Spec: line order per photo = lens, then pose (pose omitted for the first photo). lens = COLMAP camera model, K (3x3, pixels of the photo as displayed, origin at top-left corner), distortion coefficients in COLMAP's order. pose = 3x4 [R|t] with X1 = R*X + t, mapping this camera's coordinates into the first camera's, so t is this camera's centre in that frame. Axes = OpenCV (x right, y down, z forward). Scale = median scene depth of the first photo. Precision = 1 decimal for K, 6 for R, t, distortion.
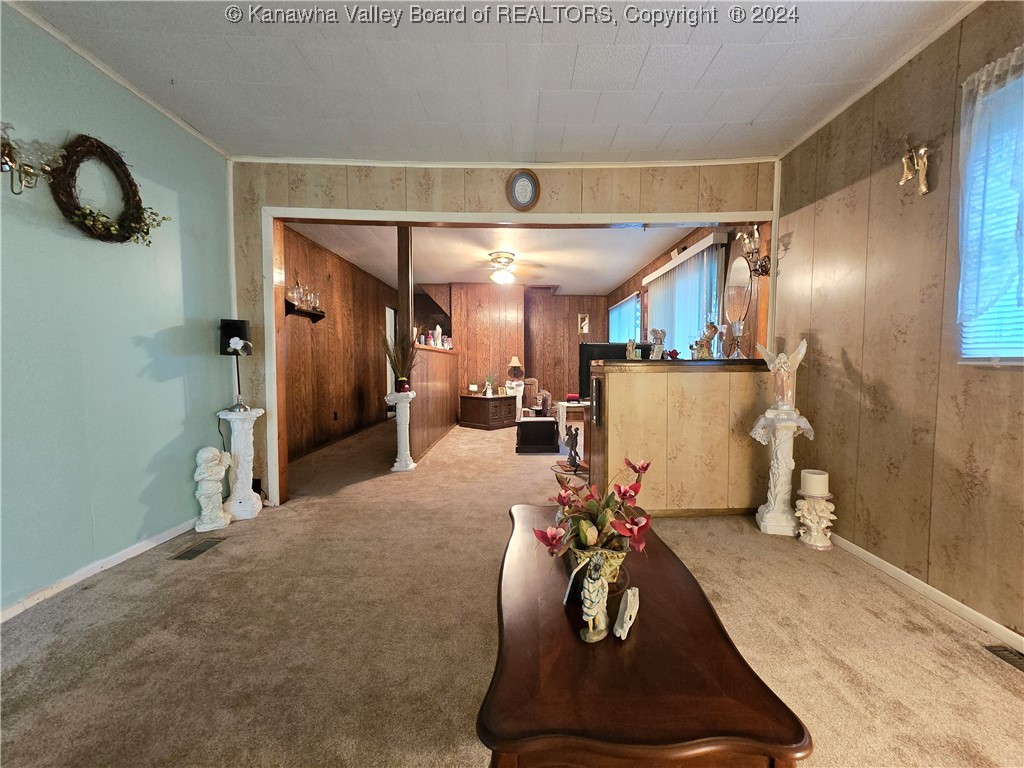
lens RADIAL K [[414.7, 0, 513.7], [0, 414.7, 386.2], [0, 0, 1]] dist [-0.012318, 0.001173]
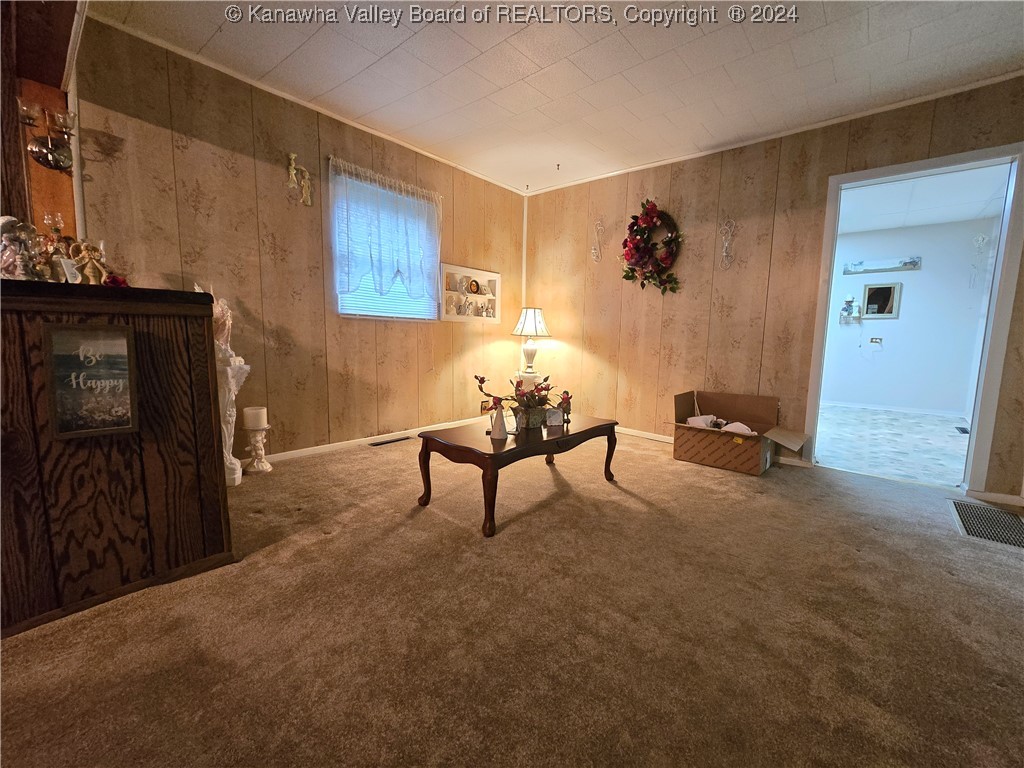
lens RADIAL K [[414.7, 0, 513.6], [0, 414.7, 382.2], [0, 0, 1]] dist [-0.012318, 0.001173]
pose [[-0.772037, -0.093540, 0.628656, -0.702150], [0.007336, 0.987733, 0.155978, -0.045346], [-0.635535, 0.125033, -0.761881, 1.889840]]
